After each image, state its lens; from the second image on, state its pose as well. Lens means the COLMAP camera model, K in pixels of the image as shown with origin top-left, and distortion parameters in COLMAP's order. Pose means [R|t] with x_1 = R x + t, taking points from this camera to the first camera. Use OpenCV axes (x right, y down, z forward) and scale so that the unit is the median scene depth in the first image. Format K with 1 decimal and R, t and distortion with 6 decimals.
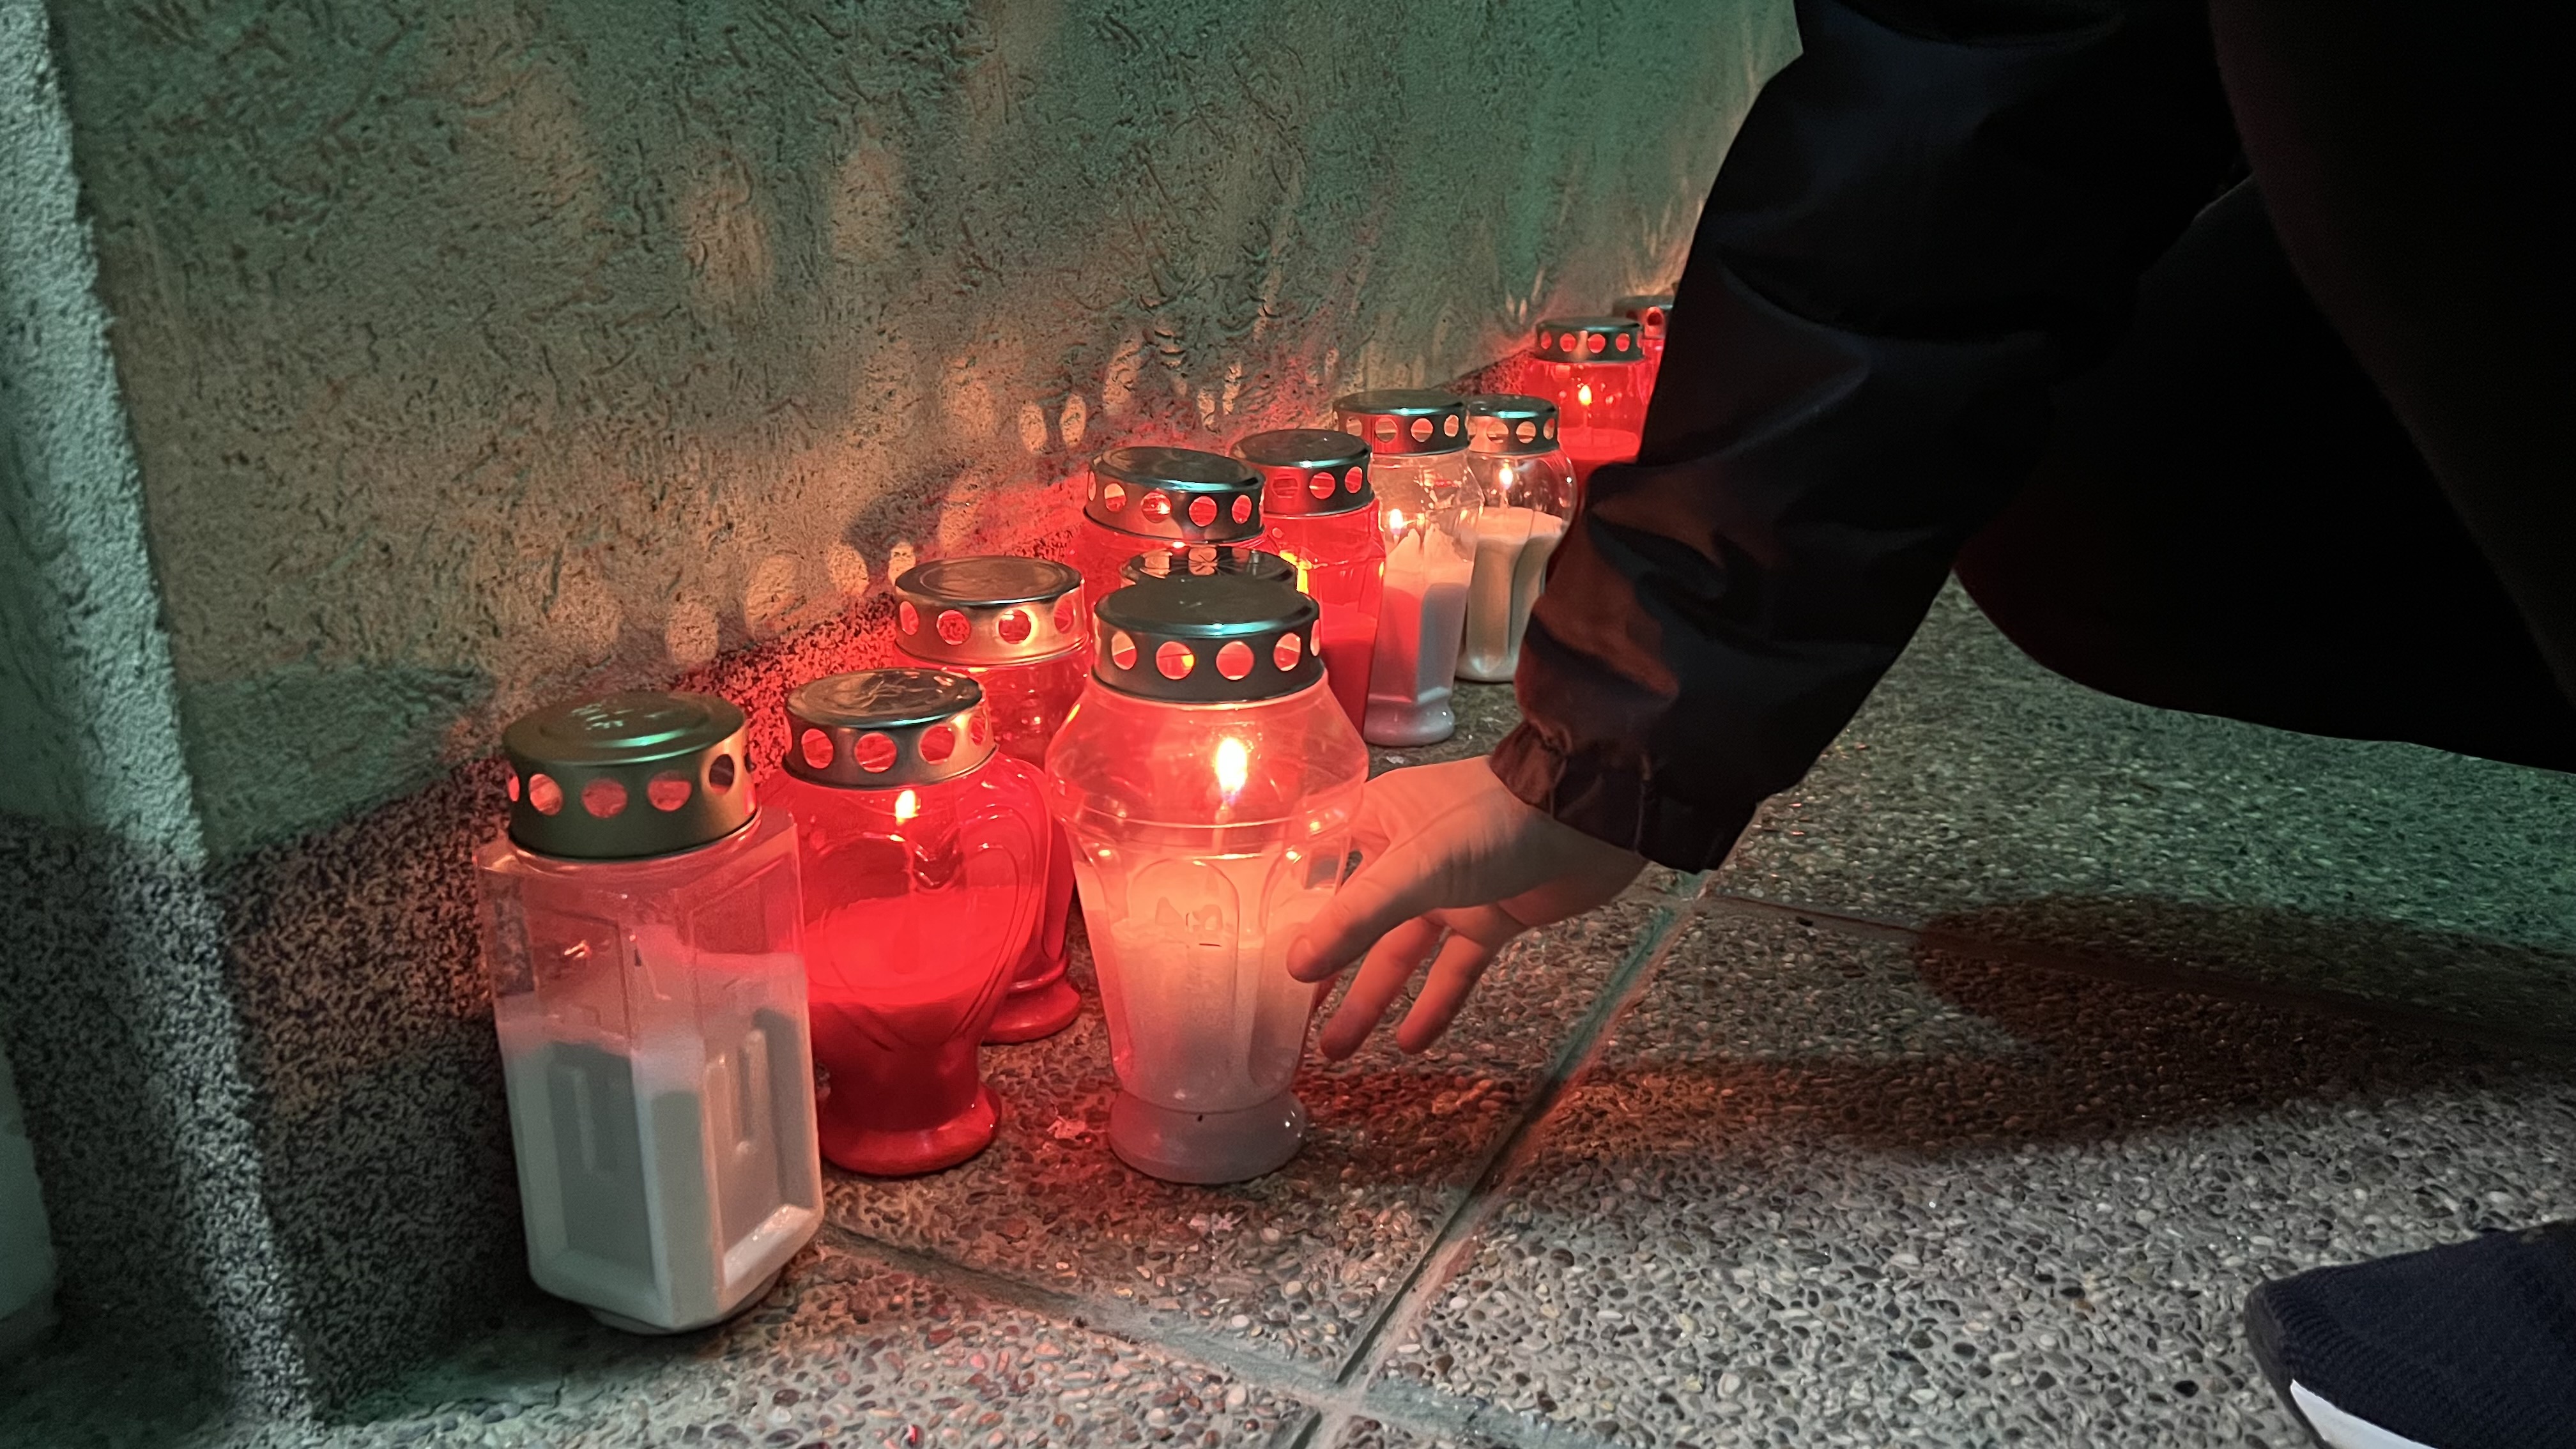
lens RADIAL K [[1944.3, 0, 1276.7], [0, 1944.3, 756.2], [0, 0, 1]] dist [0.047818, -0.068626]
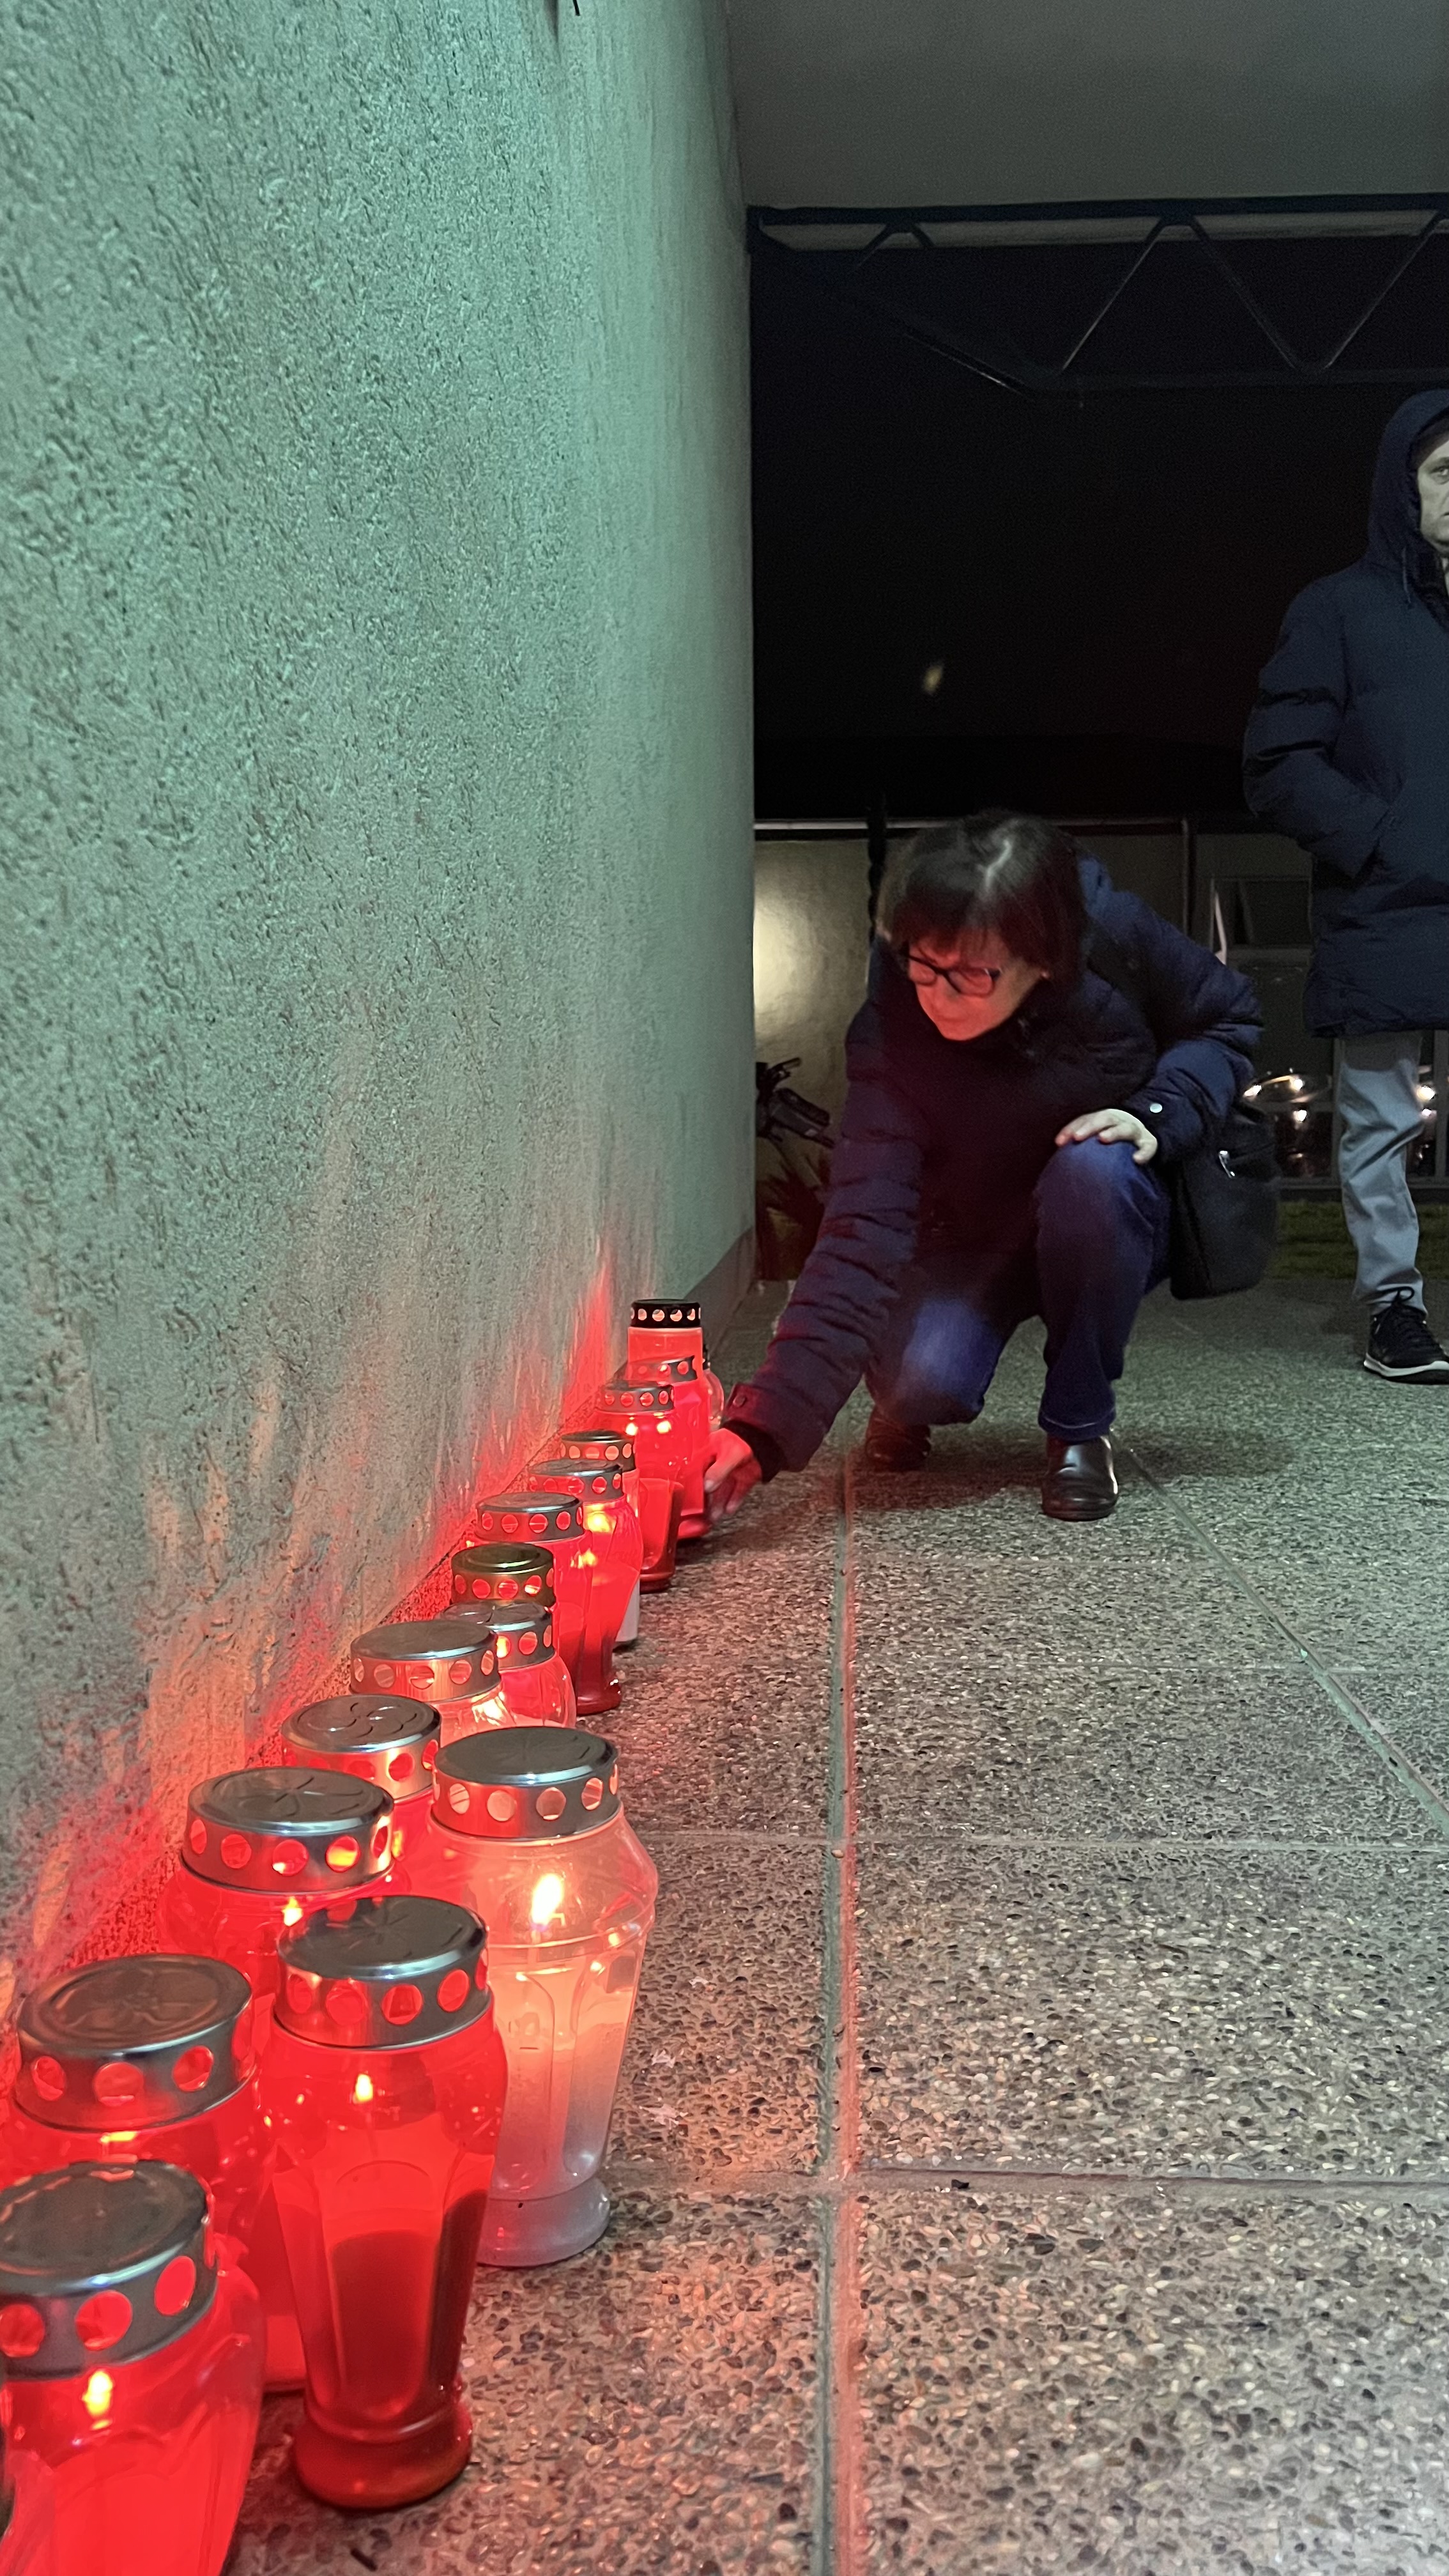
lens RADIAL K [[1944.3, 0, 742.0], [0, 1944.3, 1303.1], [0, 0, 1]] dist [0.047818, -0.068626]
pose [[0.923252, -0.033086, 0.382769, -0.217933], [0.128693, 0.965362, -0.226968, -0.154971], [-0.362001, 0.258808, 0.895530, 0.088087]]
